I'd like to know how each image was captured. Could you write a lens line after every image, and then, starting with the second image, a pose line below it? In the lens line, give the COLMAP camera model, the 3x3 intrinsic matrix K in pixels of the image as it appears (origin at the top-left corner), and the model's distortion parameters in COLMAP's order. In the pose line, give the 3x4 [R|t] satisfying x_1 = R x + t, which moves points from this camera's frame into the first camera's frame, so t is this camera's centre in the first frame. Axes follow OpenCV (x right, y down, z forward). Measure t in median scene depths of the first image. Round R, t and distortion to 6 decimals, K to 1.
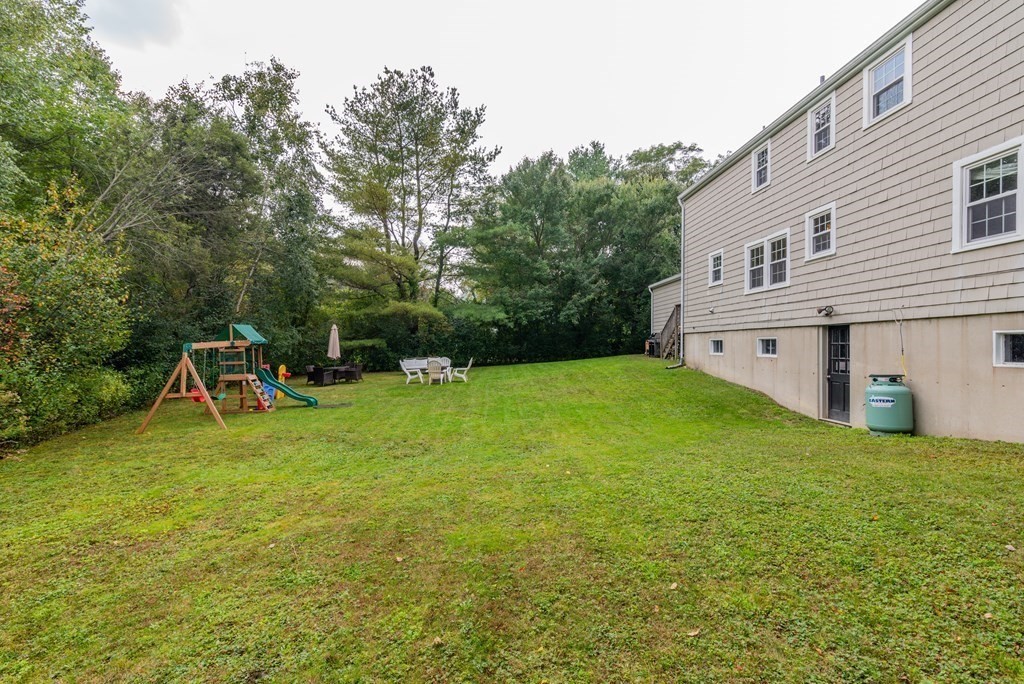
lens RADIAL K [[460.2, 0, 510.7], [0, 460.2, 342.6], [0, 0, 1]] dist [0.021809, -0.001984]
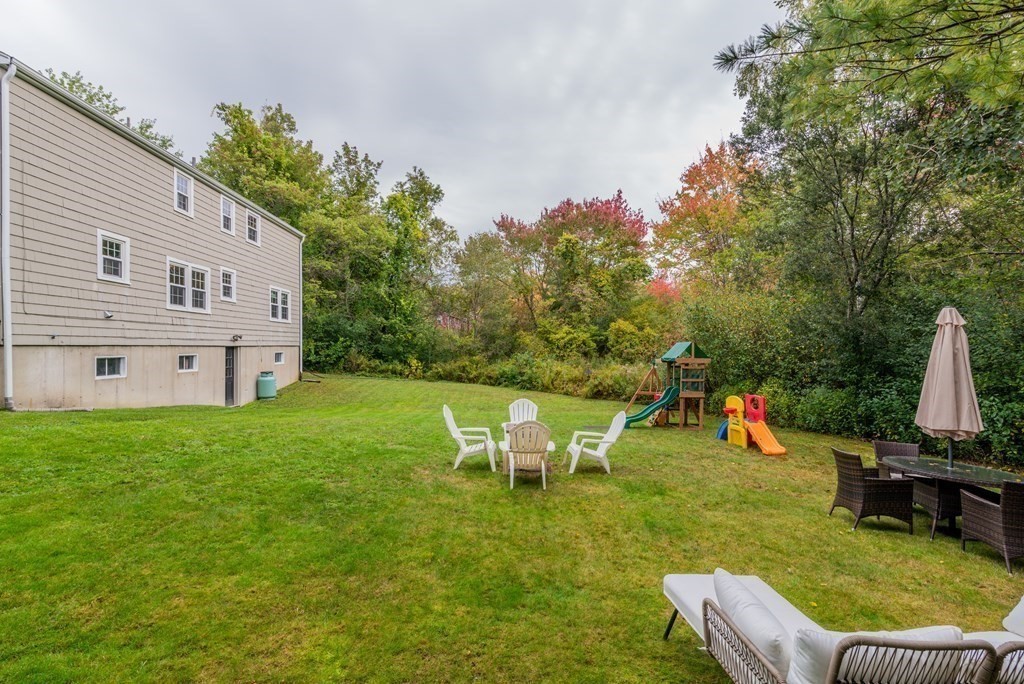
lens RADIAL K [[460.2, 0, 513.6], [0, 460.2, 340.9], [0, 0, 1]] dist [0.021809, -0.001984]
pose [[-0.999974, 0.003693, -0.006215, -0.230778], [0.003808, 0.999819, -0.018646, -0.020312], [0.006145, -0.018669, -0.999807, 2.294436]]
